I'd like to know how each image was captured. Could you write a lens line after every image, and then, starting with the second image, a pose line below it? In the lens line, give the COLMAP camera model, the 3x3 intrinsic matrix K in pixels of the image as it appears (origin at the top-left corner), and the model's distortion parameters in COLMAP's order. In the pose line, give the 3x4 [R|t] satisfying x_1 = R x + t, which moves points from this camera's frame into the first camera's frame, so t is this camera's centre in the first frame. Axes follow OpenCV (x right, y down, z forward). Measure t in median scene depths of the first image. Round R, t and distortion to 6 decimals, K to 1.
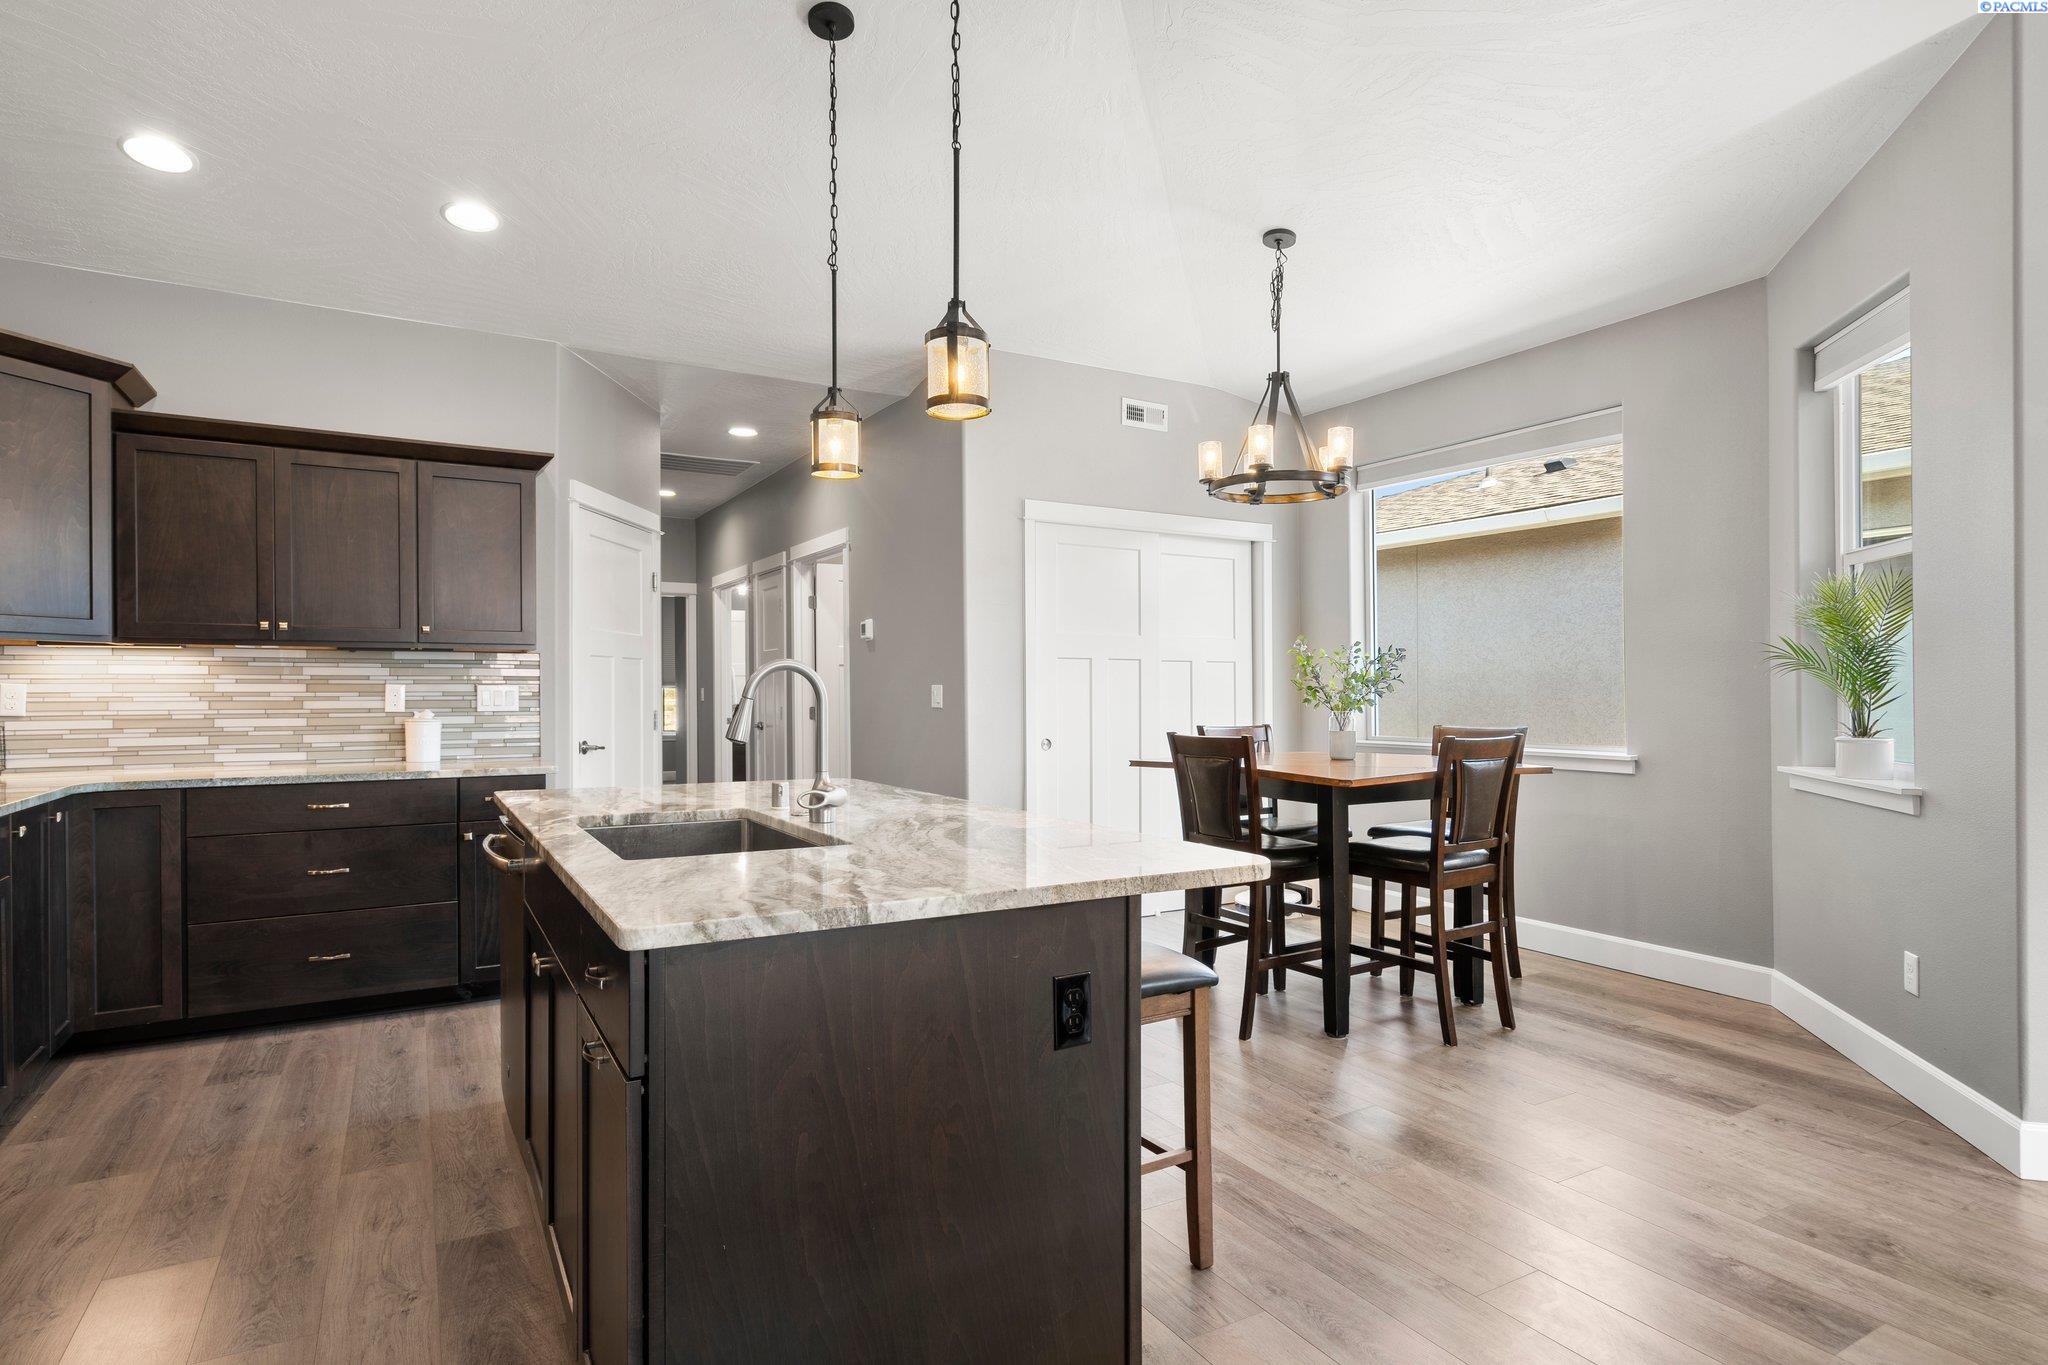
lens RADIAL K [[1081.5, 0, 1014.6], [0, 1081.5, 697.4], [0, 0, 1]] dist [0.002247, 0.005250]
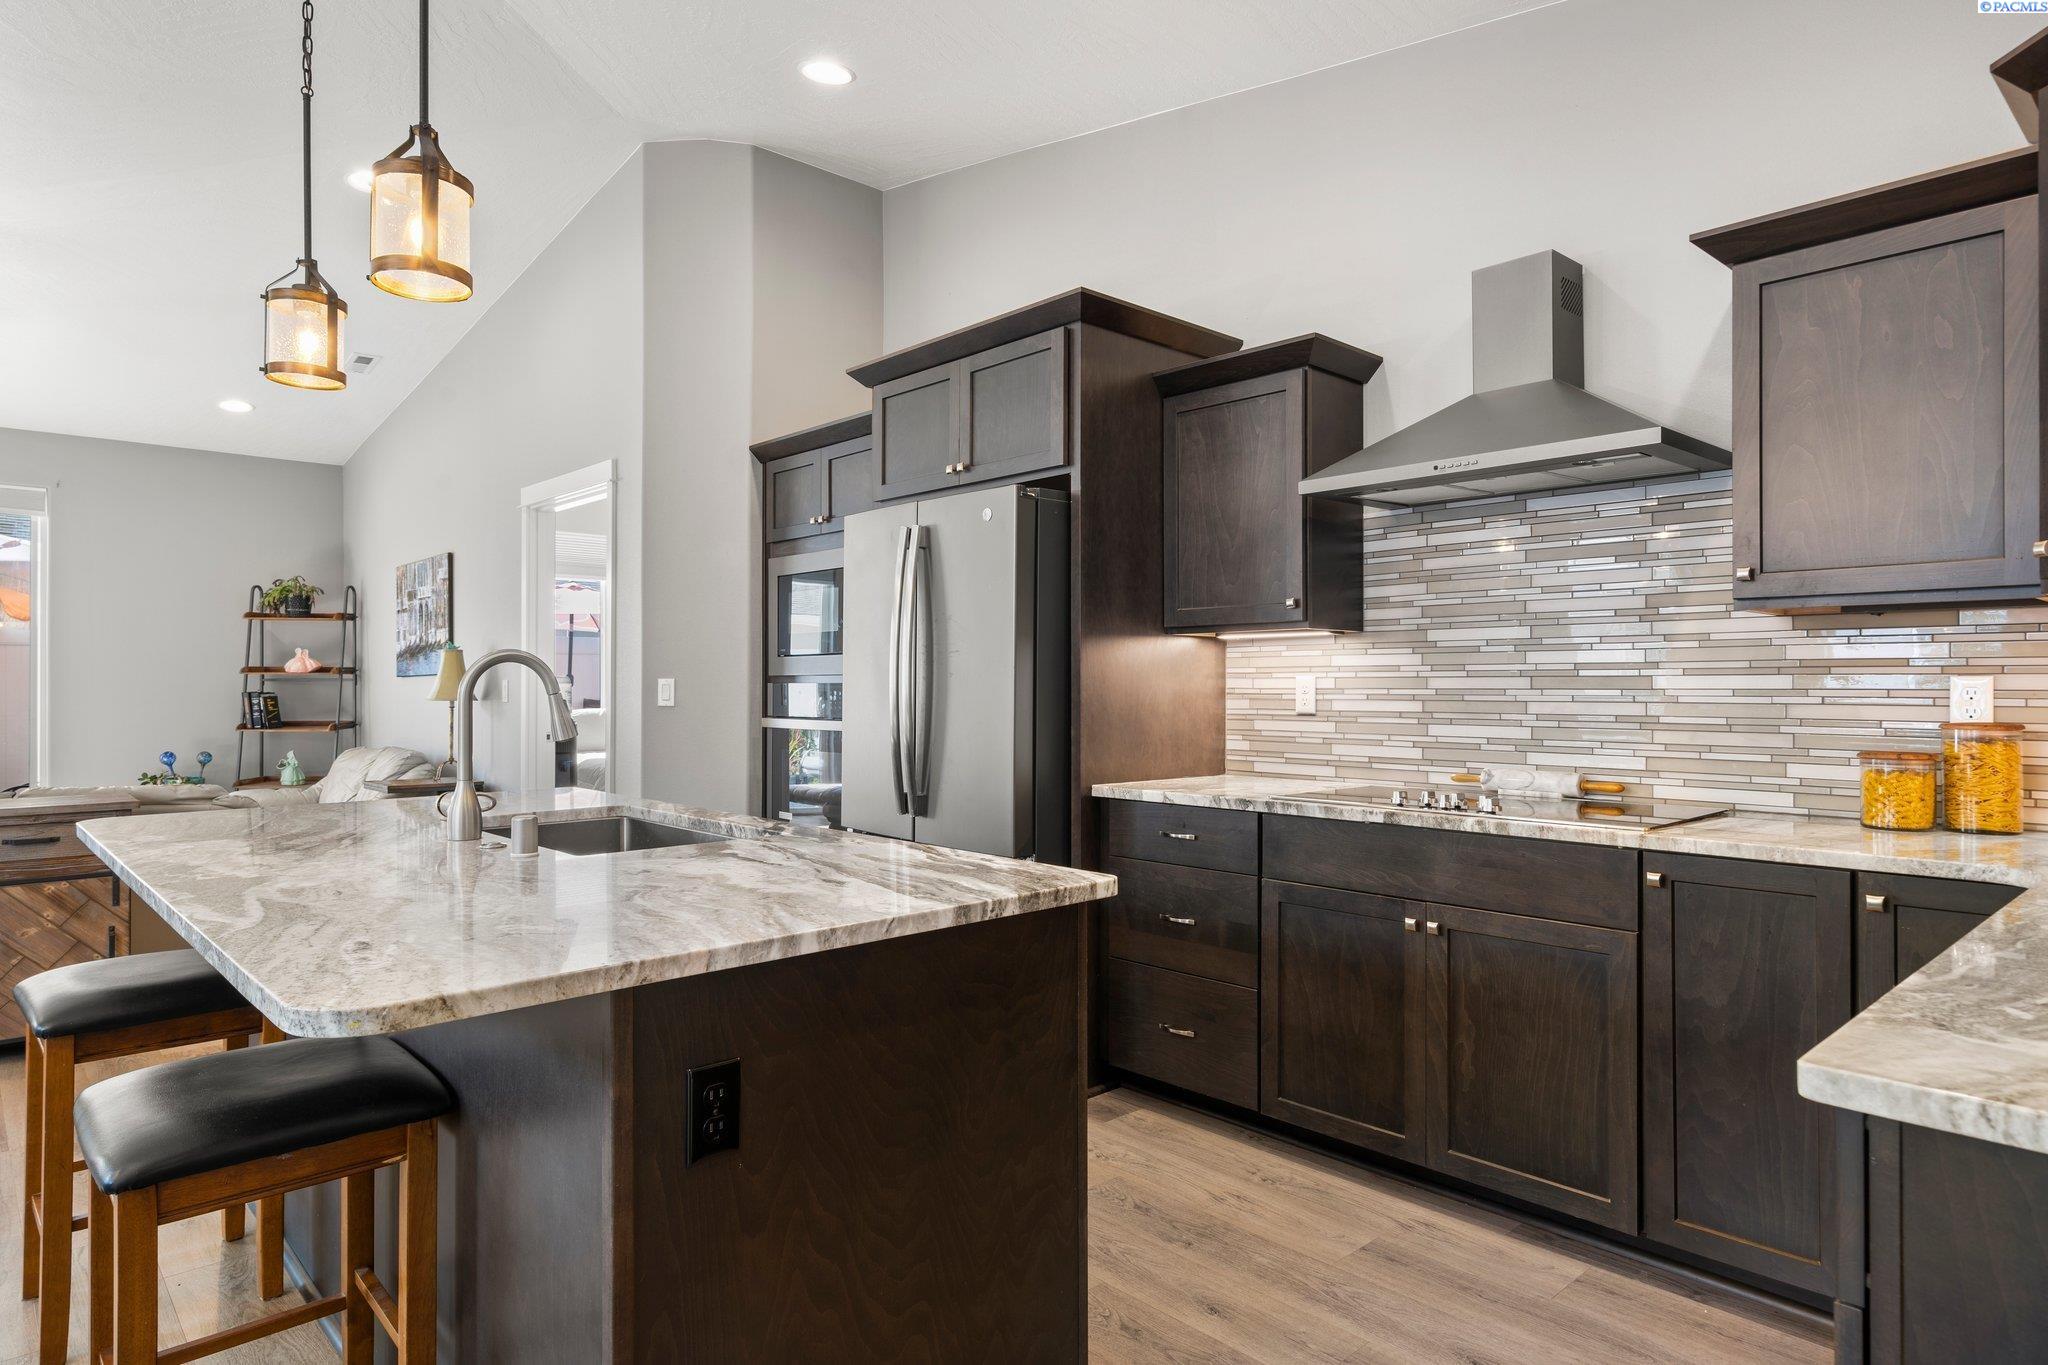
lens RADIAL K [[1171.8, 0, 1011.6], [0, 1171.8, 679.4], [0, 0, 1]] dist [0.005165, 0.000263]
pose [[-0.973488, -0.000154, -0.228740, -0.236420], [-0.001270, 0.999988, 0.004729, -0.009682], [0.228737, 0.004894, -0.973476, 1.233647]]
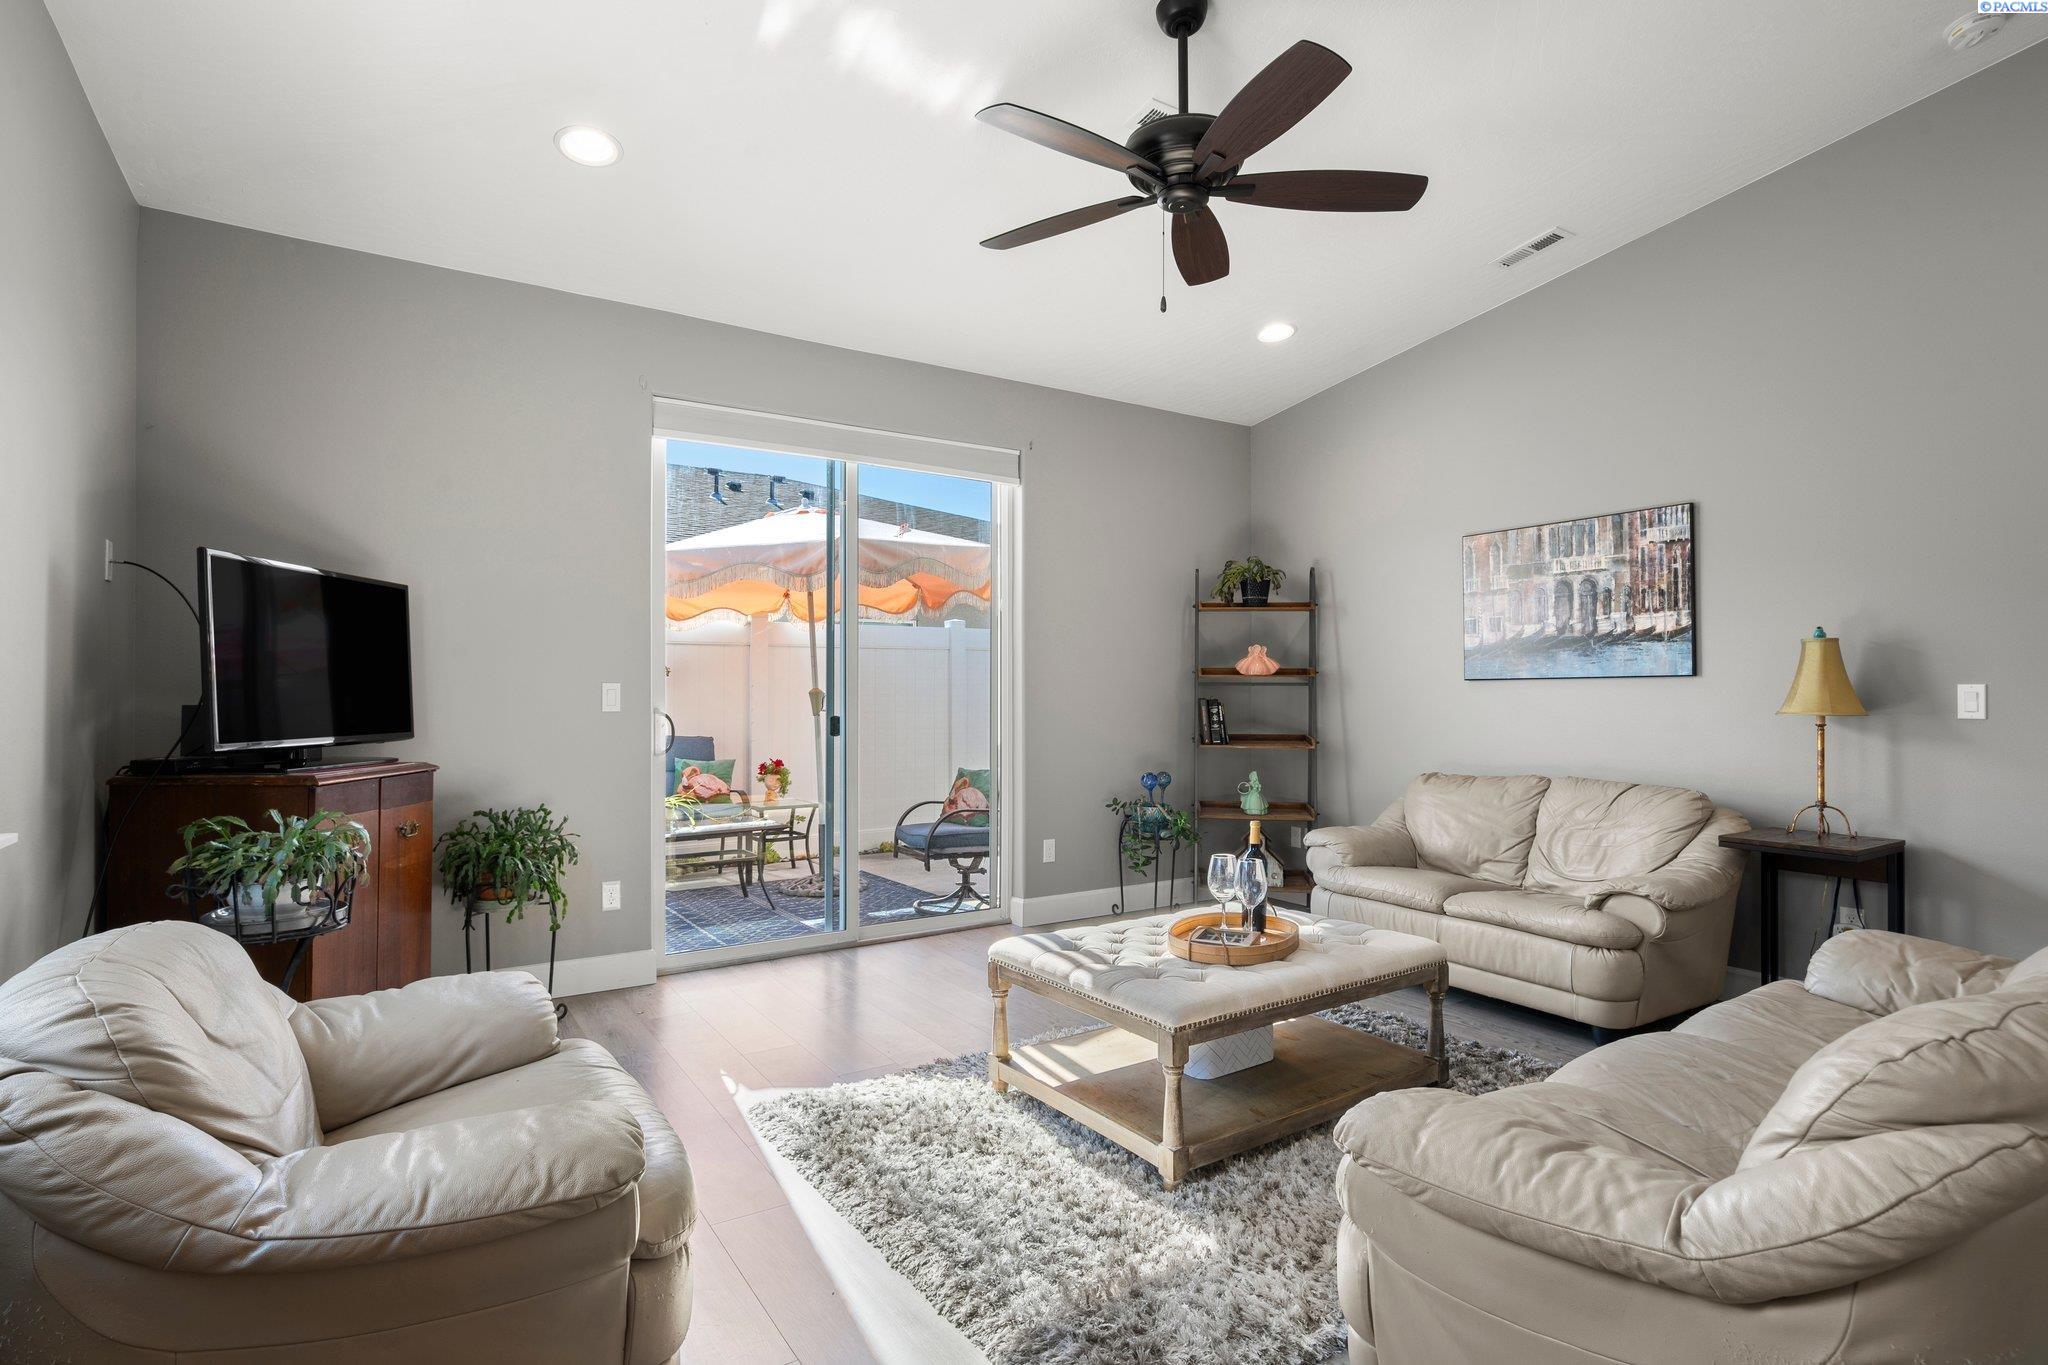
lens RADIAL K [[998.2, 0, 1021.9], [0, 998.2, 688.1], [0, 0, 1]] dist [0.007636, -0.000042]
pose [[-0.997548, -0.001998, -0.069953, 0.882933], [-0.002510, 0.999971, 0.007238, -0.001725], [0.069937, 0.007396, -0.997524, 0.389249]]
